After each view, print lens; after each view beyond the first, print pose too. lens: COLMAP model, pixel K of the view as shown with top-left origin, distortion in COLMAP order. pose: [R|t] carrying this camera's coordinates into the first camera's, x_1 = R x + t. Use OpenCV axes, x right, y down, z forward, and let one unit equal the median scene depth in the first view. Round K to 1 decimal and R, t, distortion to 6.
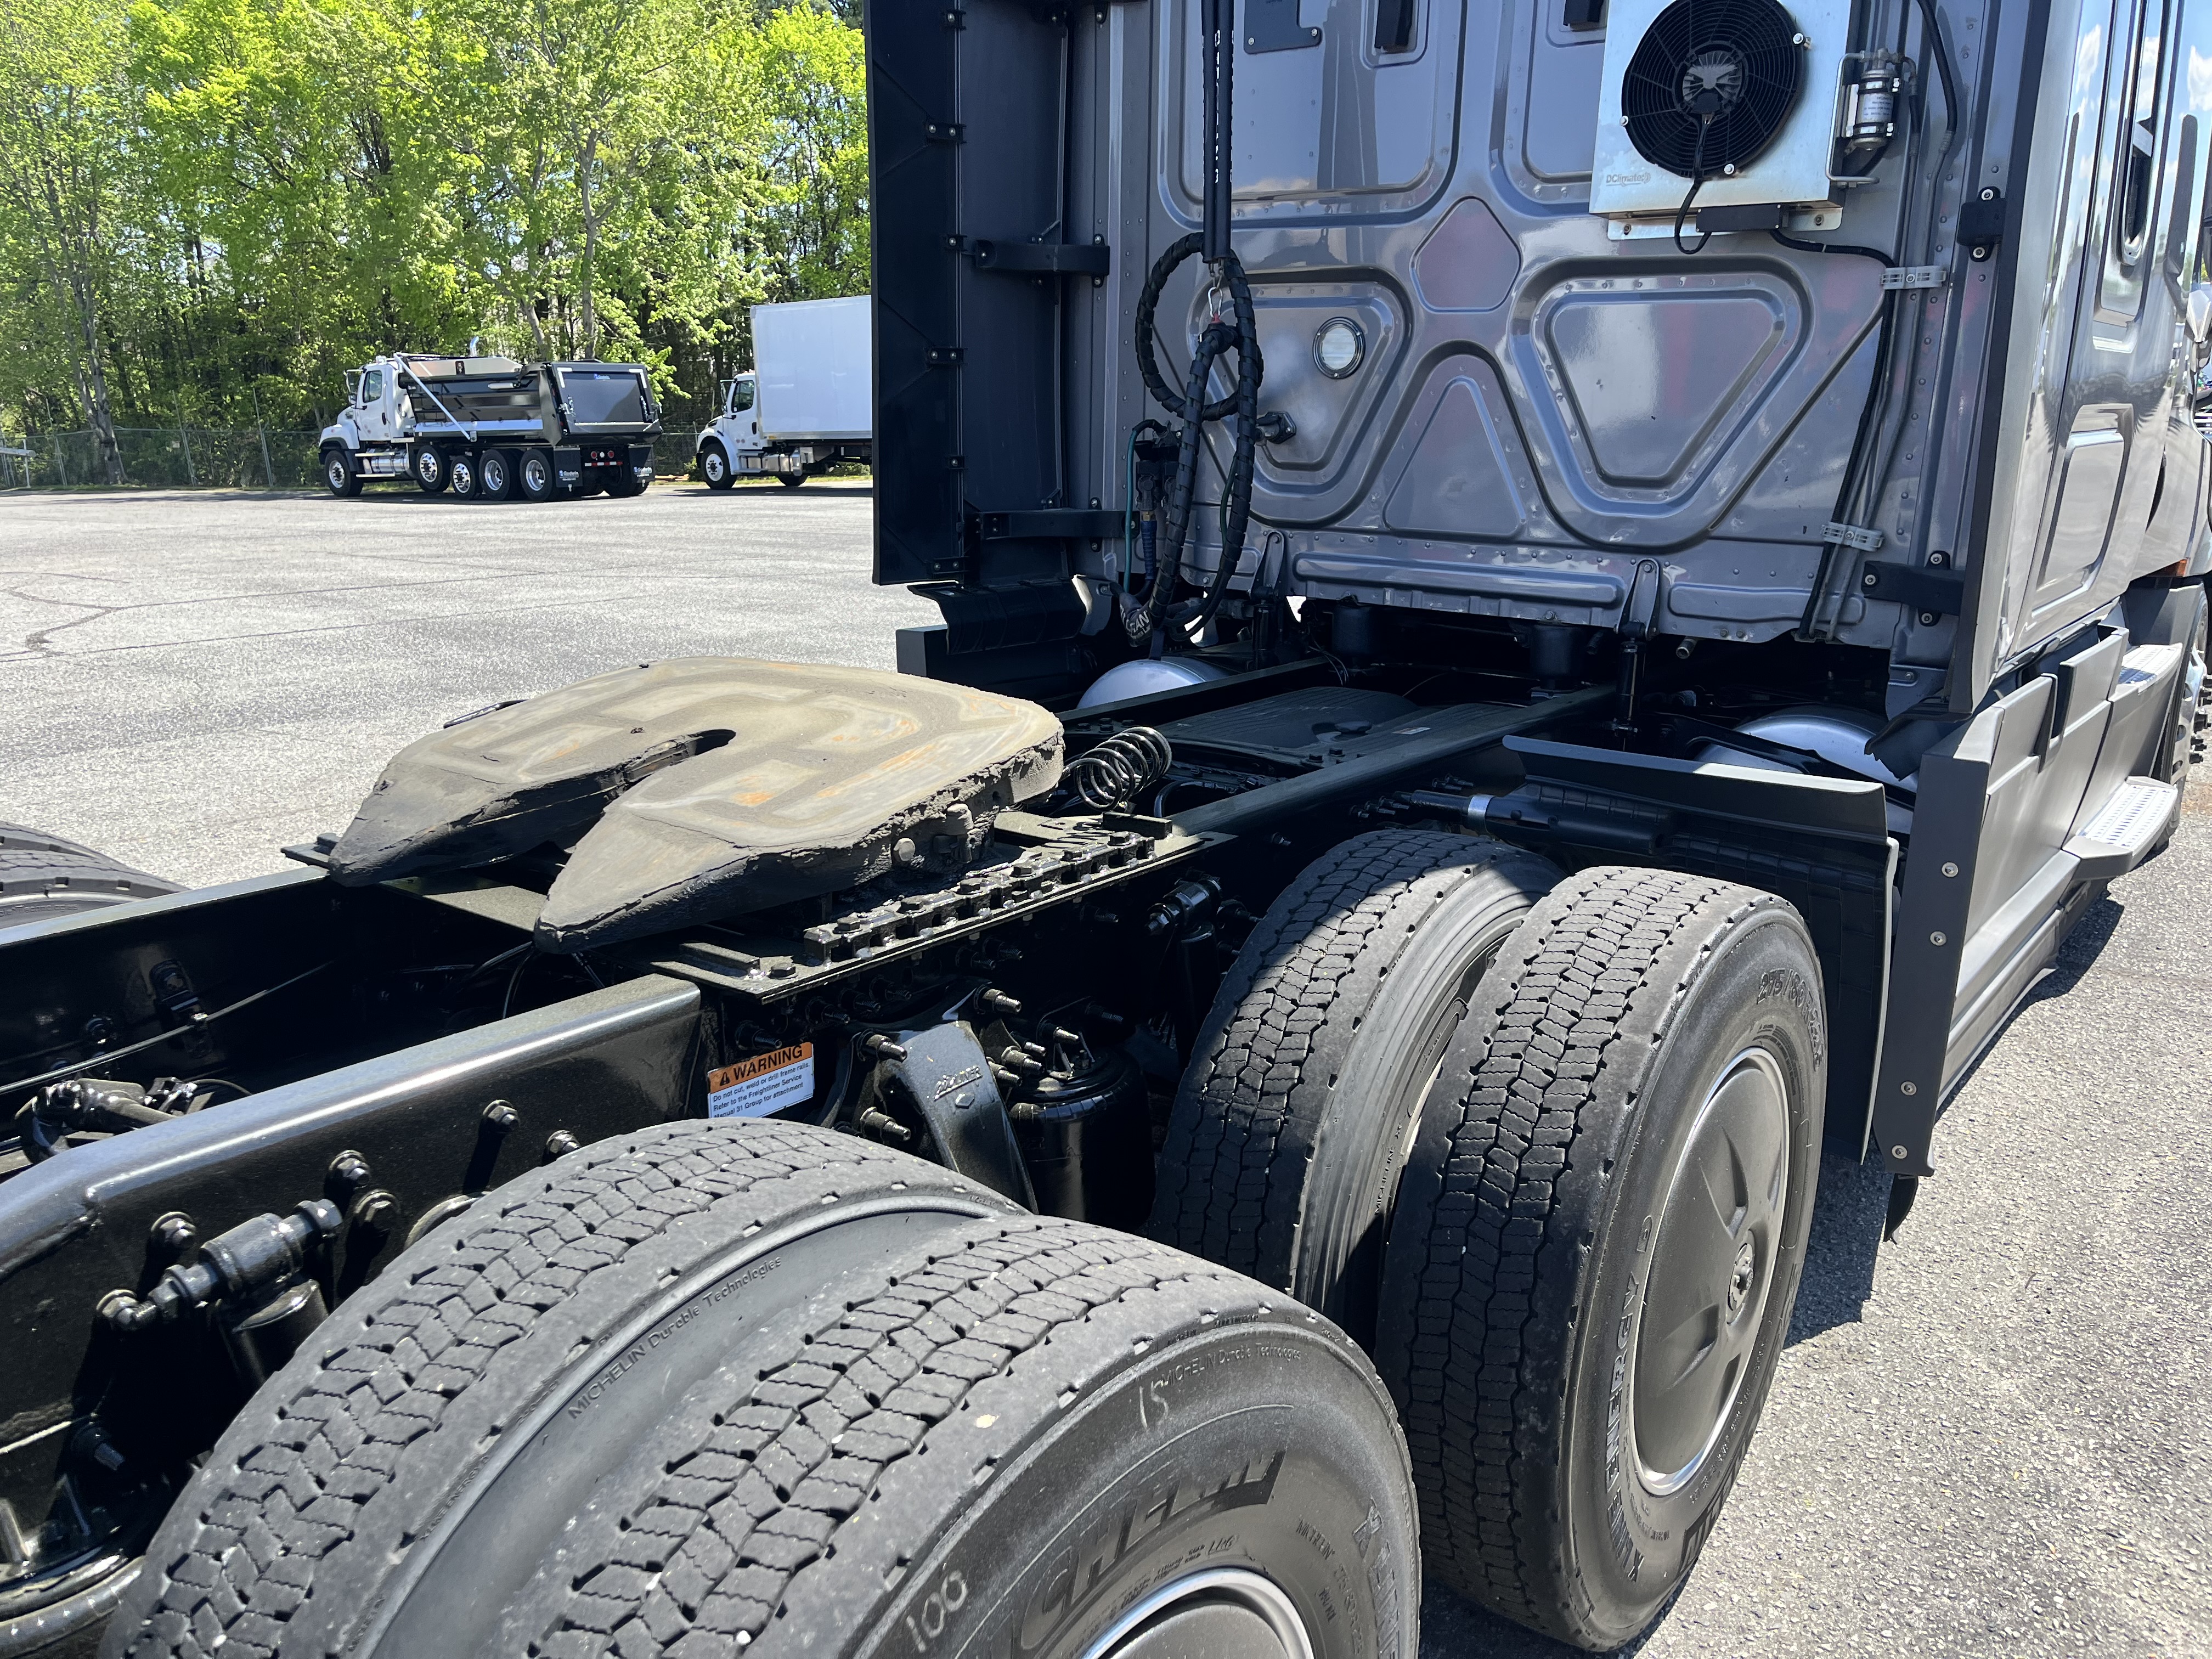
lens RADIAL K [[1683.7, 0, 1127.3], [0, 1683.7, 806.3], [0, 0, 1]] dist [0.011241, 0.000496]
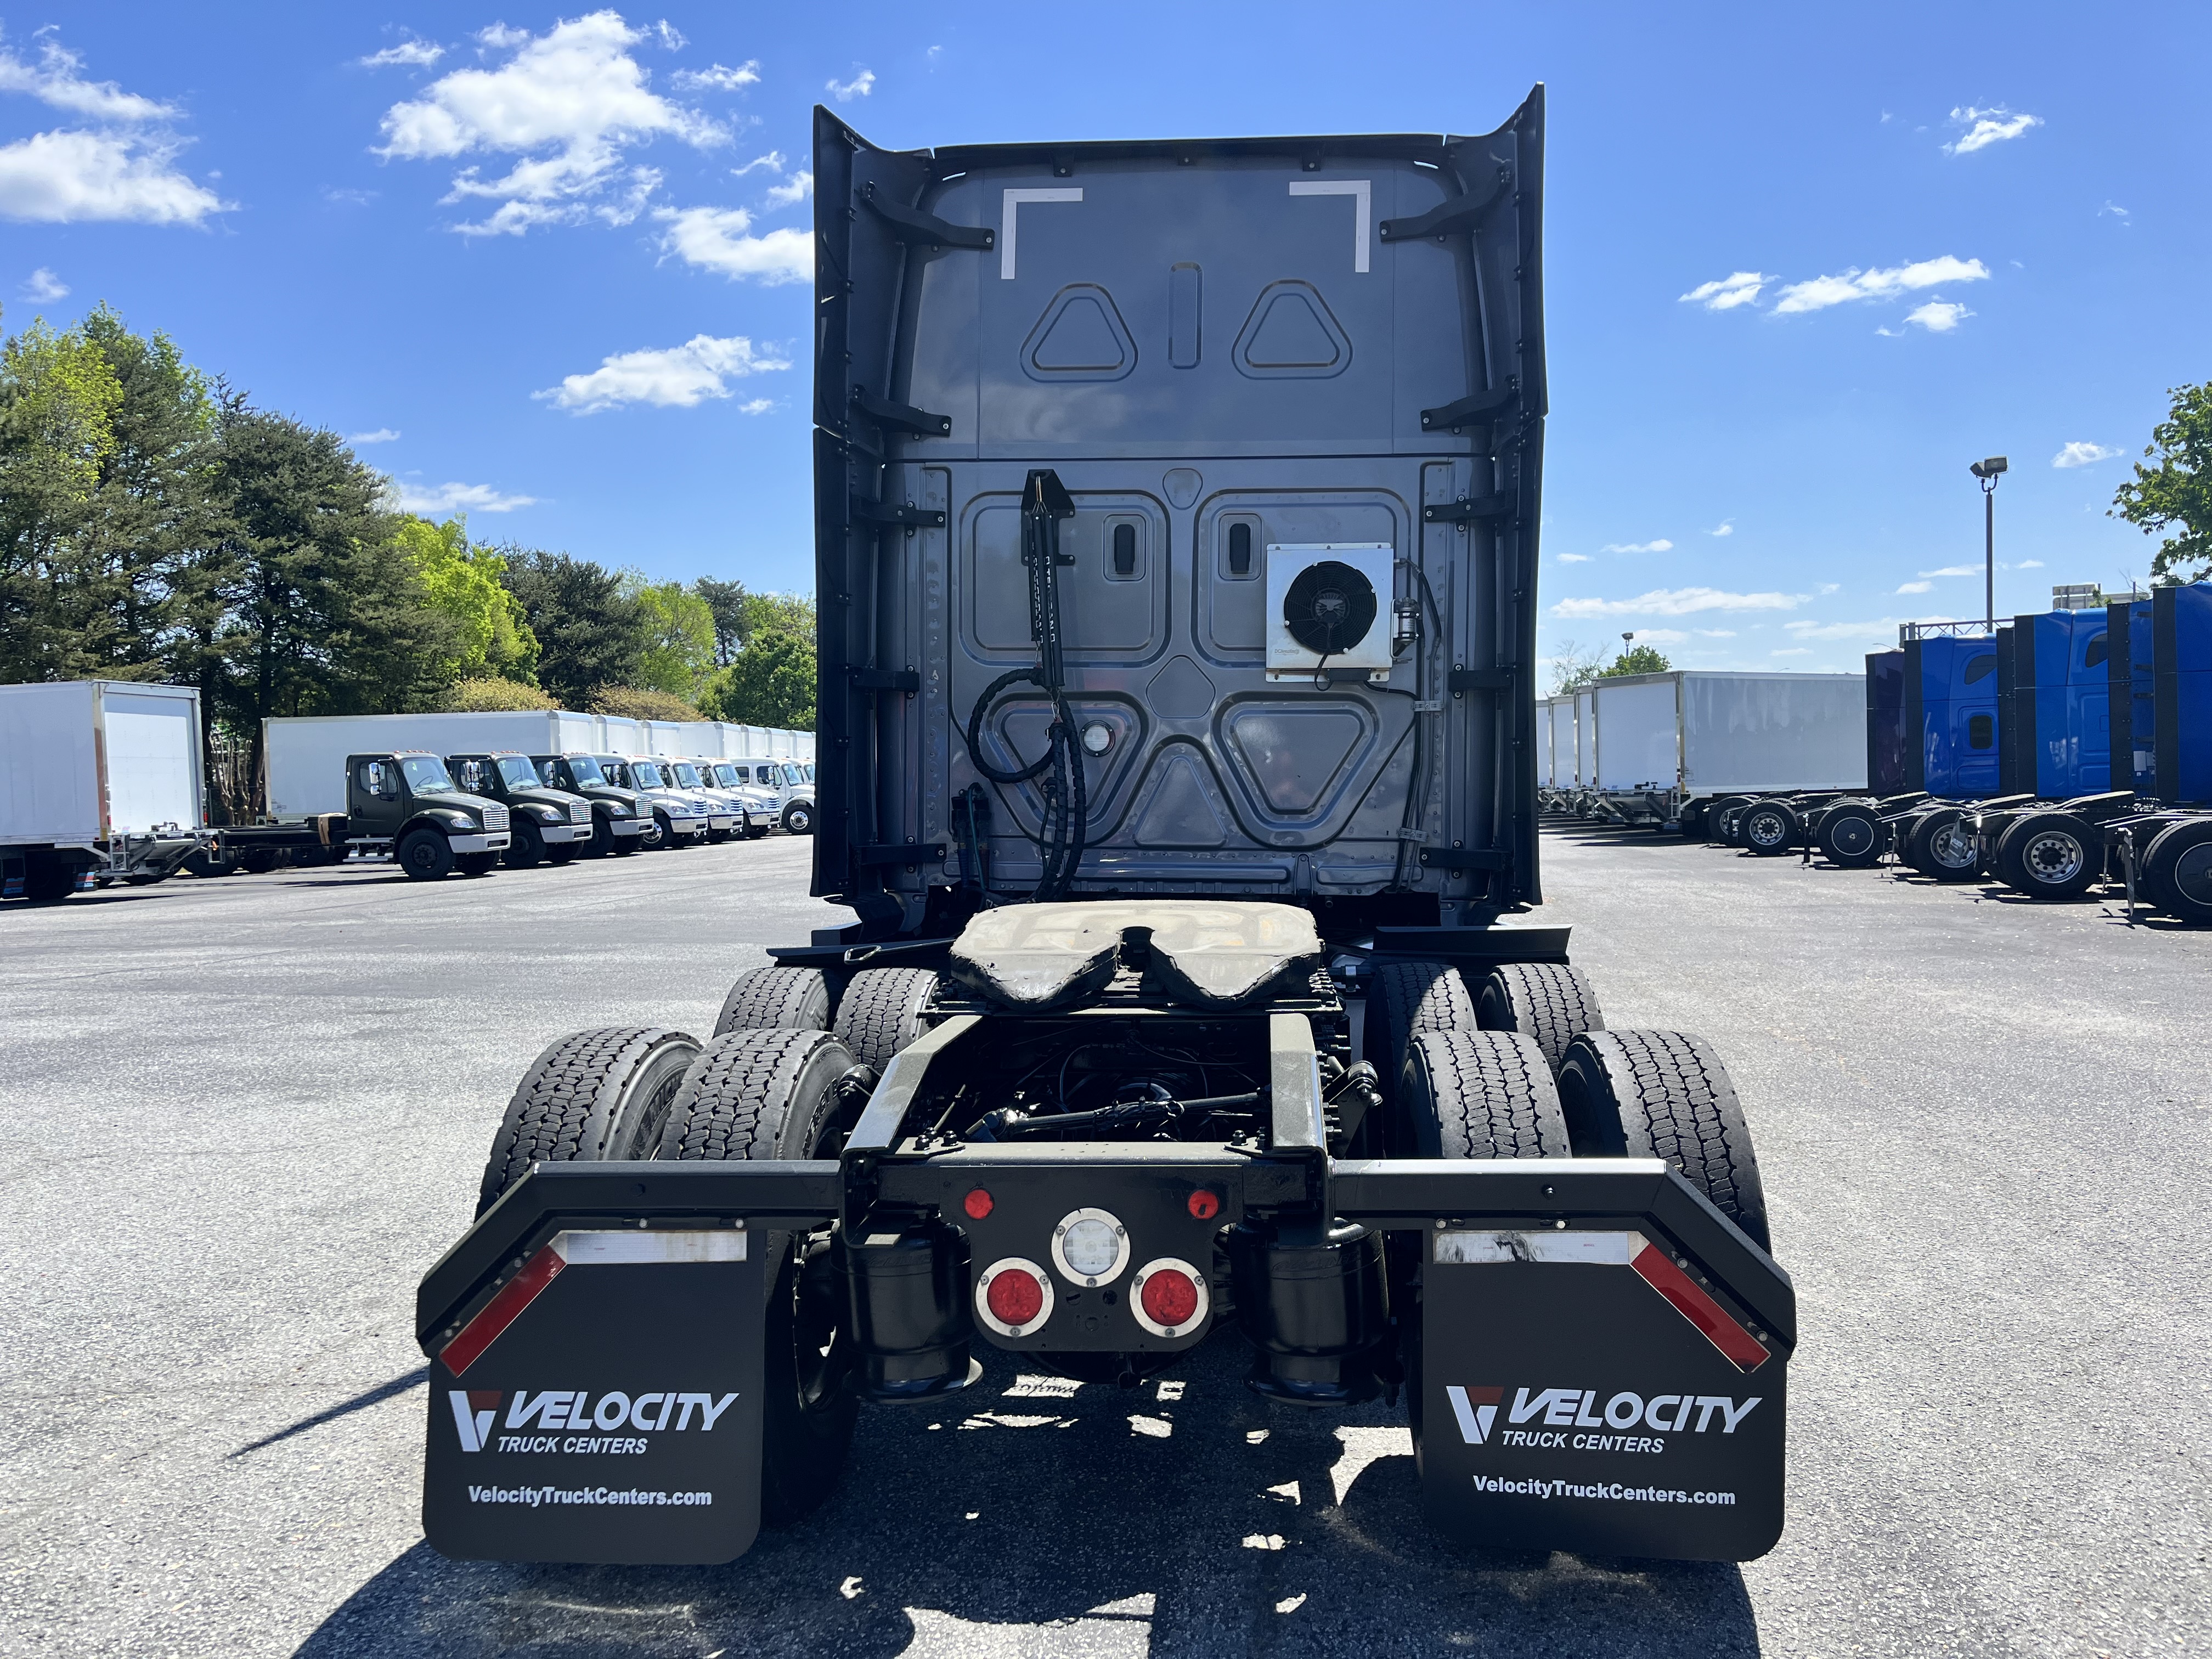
lens RADIAL K [[1683.7, 0, 1127.3], [0, 1683.7, 806.3], [0, 0, 1]] dist [0.011241, 0.000496]
pose [[0.842282, -0.012478, 0.538893, -0.866606], [0.138836, 0.971025, -0.194514, 0.133309], [-0.520851, 0.238654, 0.819609, -0.397384]]
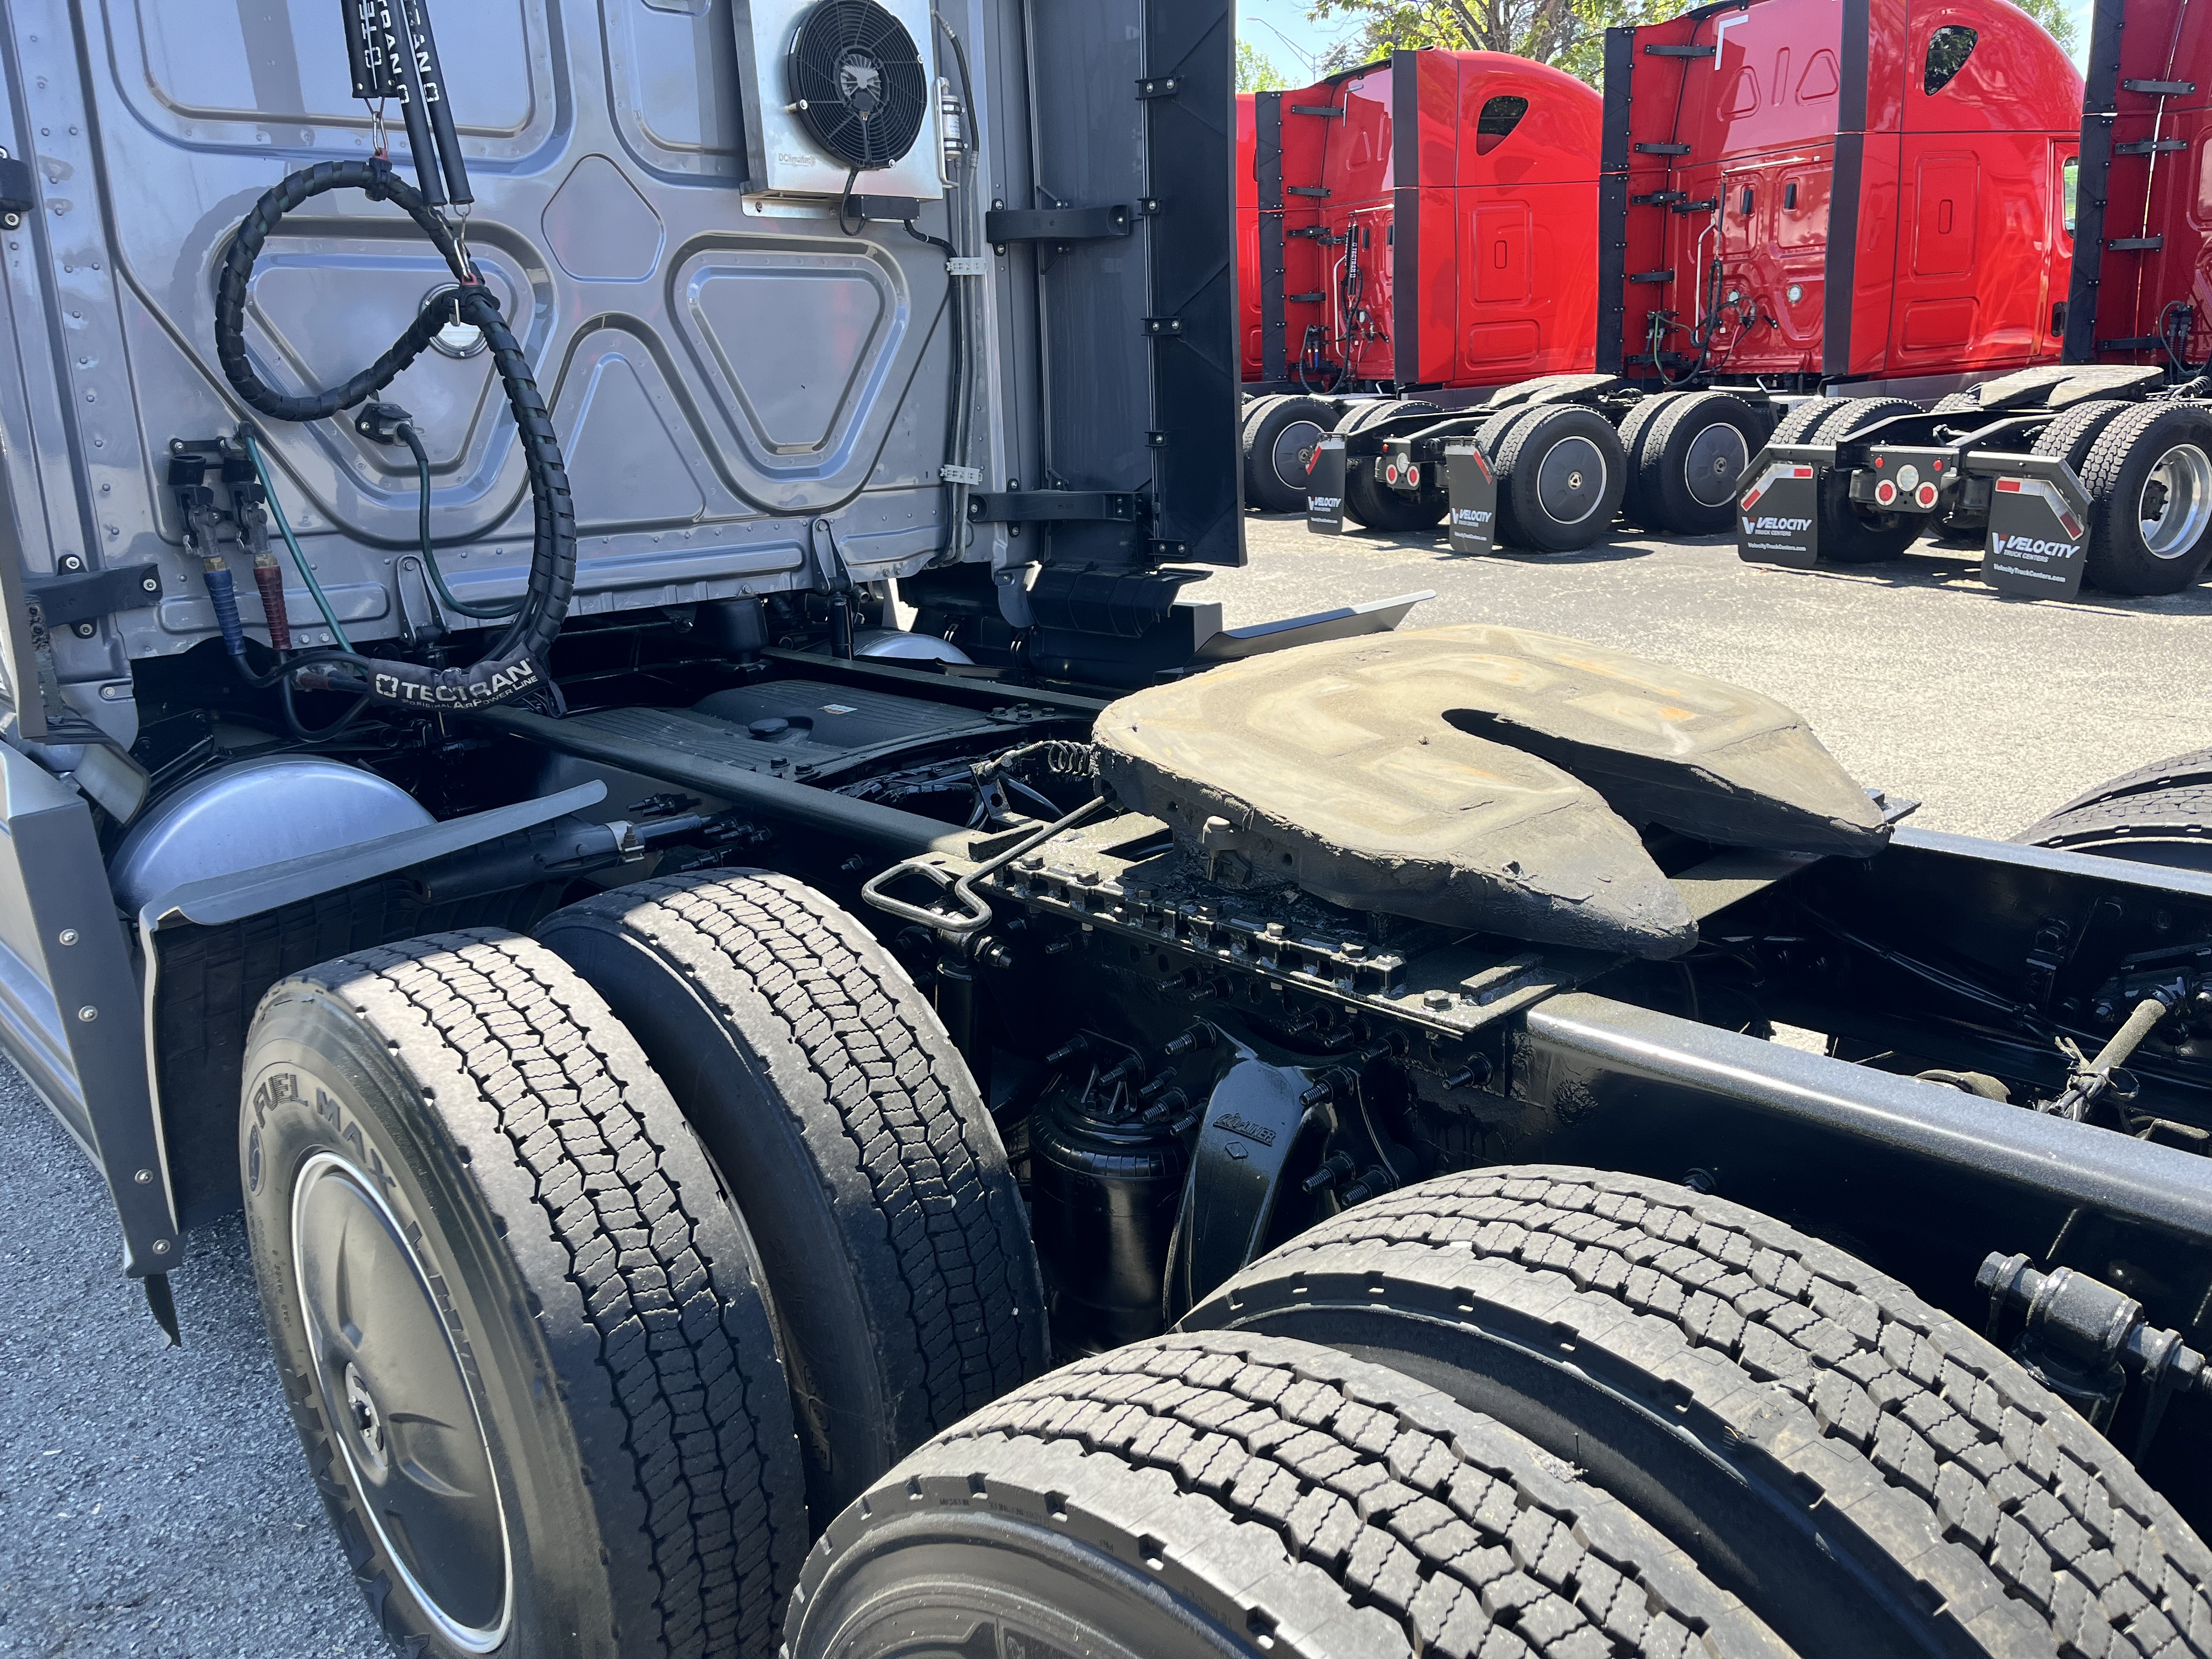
lens RADIAL K [[1683.7, 0, 1127.3], [0, 1683.7, 806.3], [0, 0, 1]] dist [0.011241, 0.000496]
pose [[0.157020, -0.275880, 0.948280, -0.784875], [0.255417, 0.938867, 0.230848, -0.186064], [-0.953995, 0.205959, 0.217885, 0.665262]]
